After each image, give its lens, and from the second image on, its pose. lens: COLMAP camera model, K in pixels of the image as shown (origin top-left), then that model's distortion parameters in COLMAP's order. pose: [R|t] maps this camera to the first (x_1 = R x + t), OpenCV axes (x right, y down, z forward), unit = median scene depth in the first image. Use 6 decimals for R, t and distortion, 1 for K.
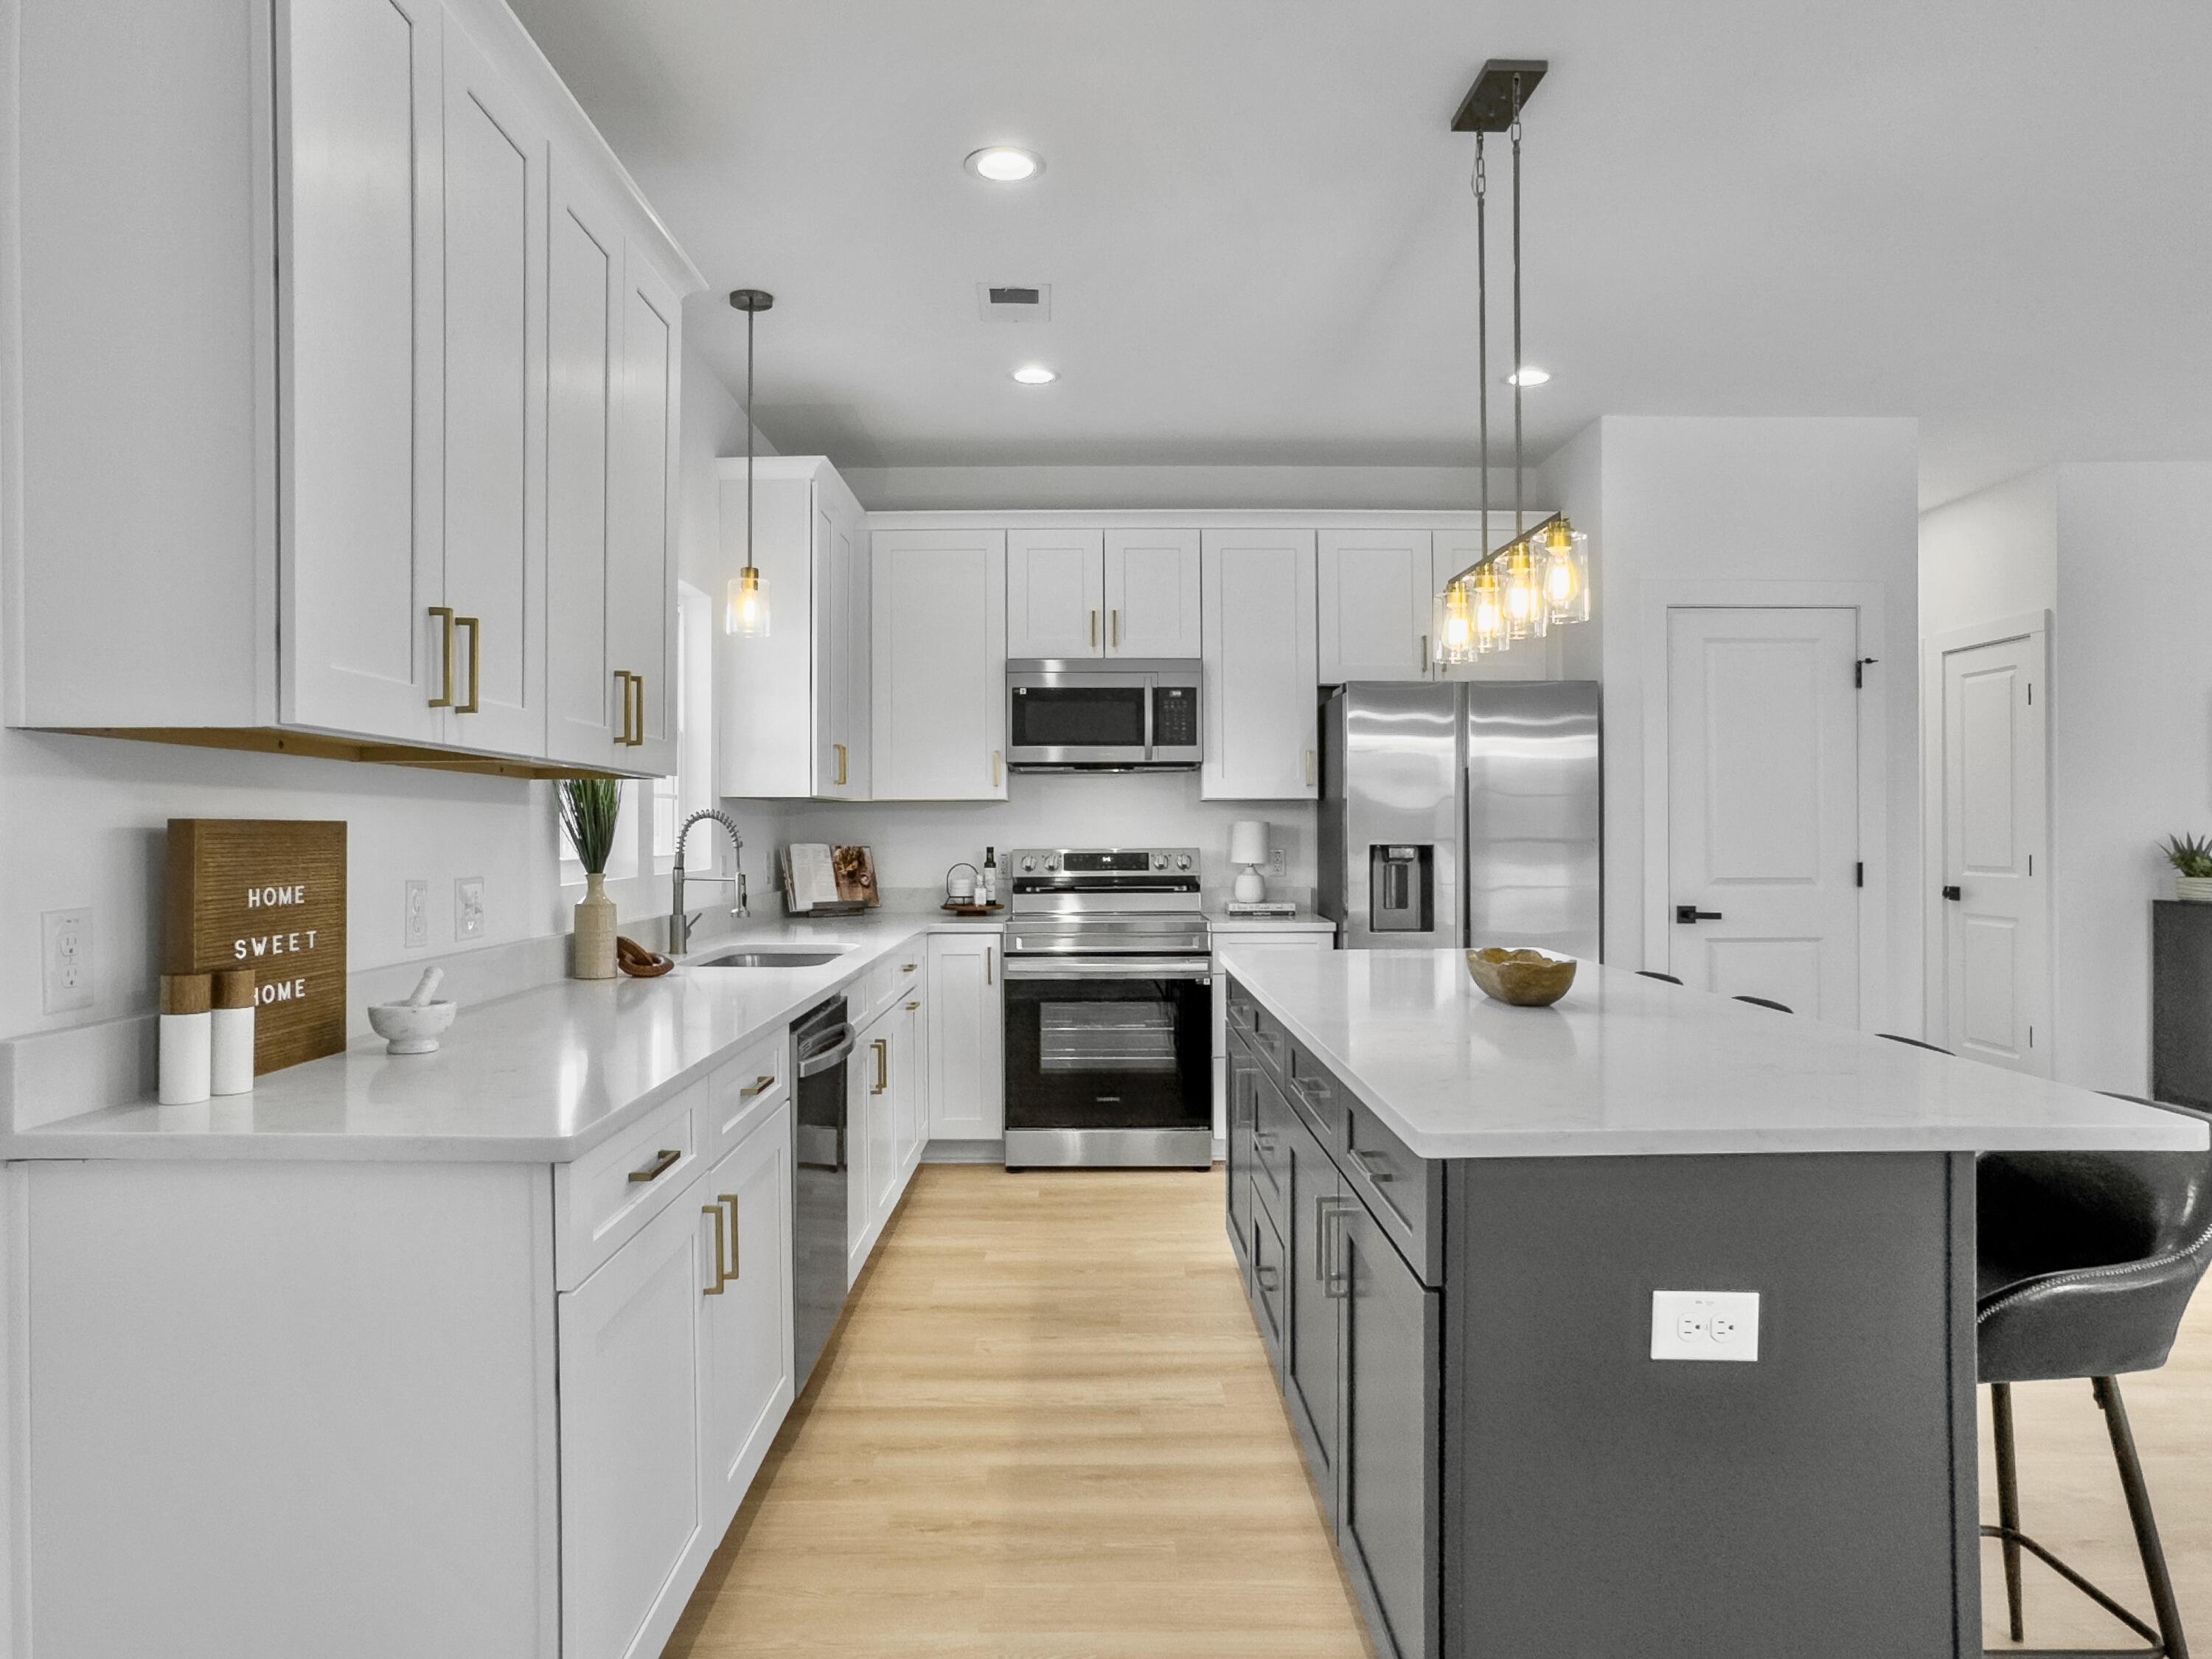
lens RADIAL K [[1417.7, 0, 1106.0], [0, 1417.7, 829.5], [0, 0, 1]] dist [-0.101076, 0.101336]
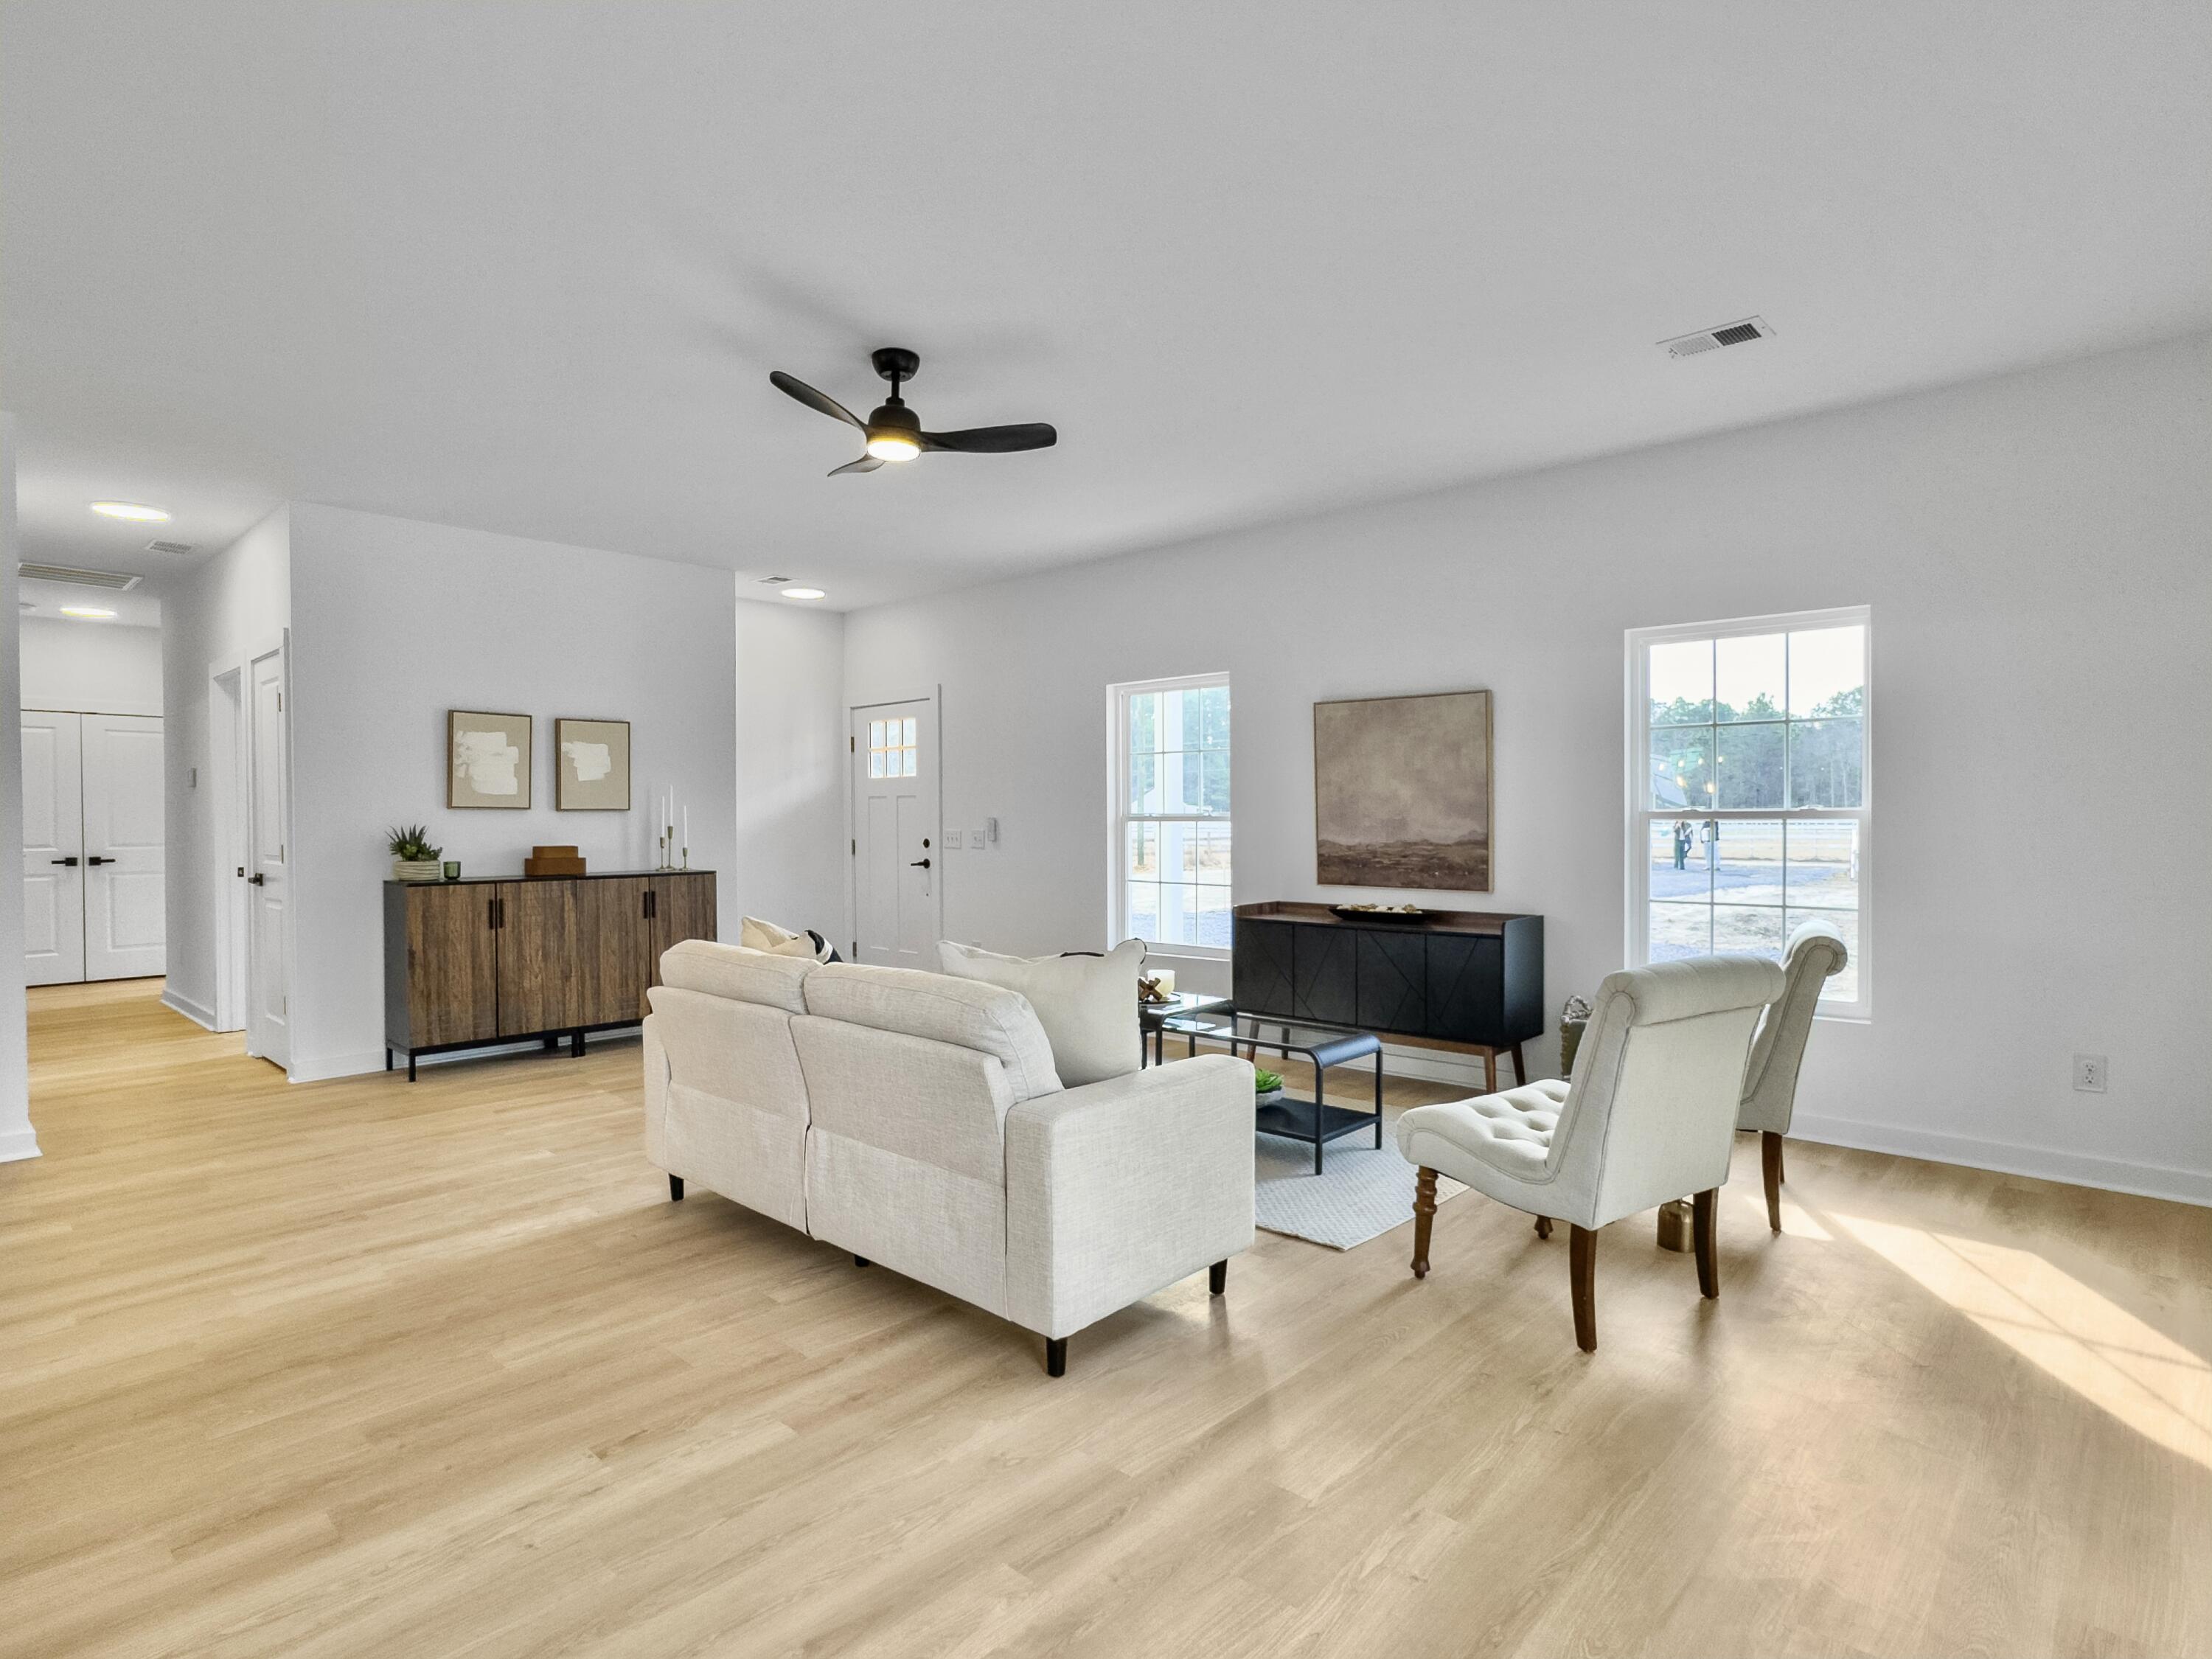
lens RADIAL K [[1139.2, 0, 1096.5], [0, 1139.2, 835.1], [0, 0, 1]] dist [-0.026592, 0.001563]
pose [[0.694031, -0.012487, 0.719837, 0.572155], [0.002731, 0.999888, 0.014712, -0.001333], [-0.719940, -0.008245, 0.693988, -0.138136]]
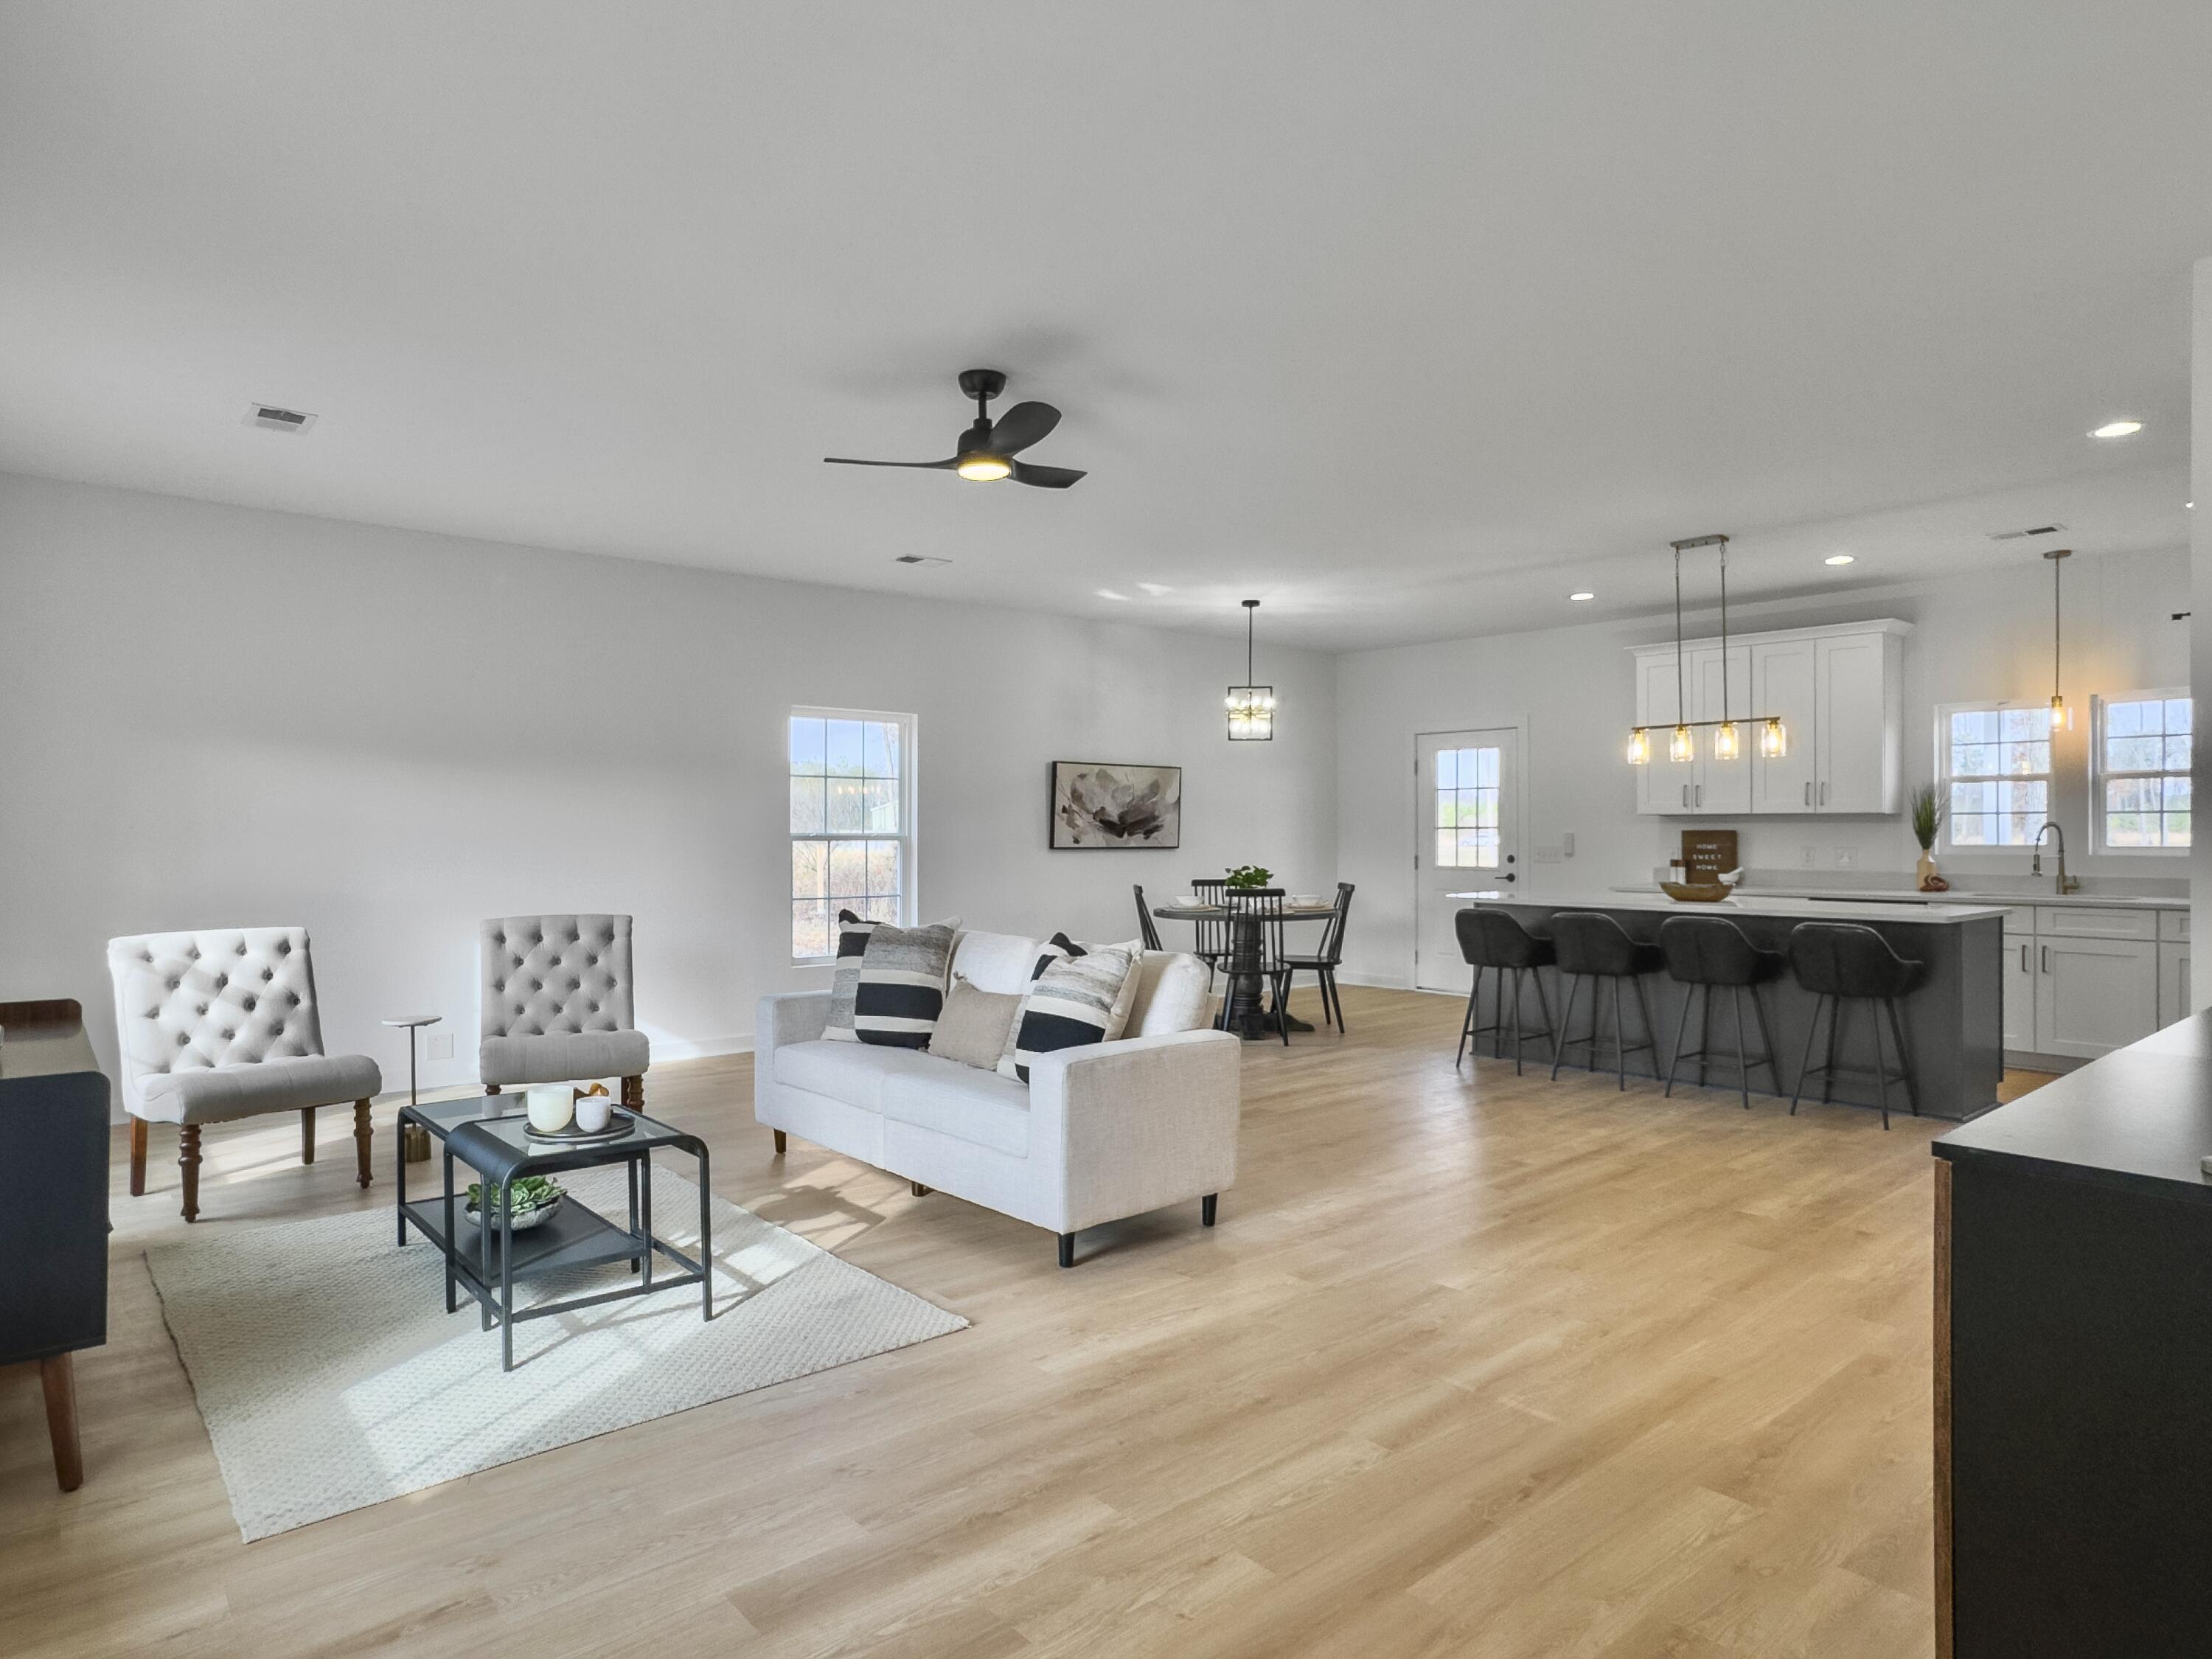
lens RADIAL K [[1305.7, 0, 1106.0], [0, 1305.7, 829.5], [0, 0, 1]] dist [-0.002136, 0.000806]
pose [[-0.756006, 0.003388, -0.654556, 1.545733], [0.002515, 0.999994, 0.002270, -0.008179], [0.654560, 0.000070, -0.756010, 1.211776]]
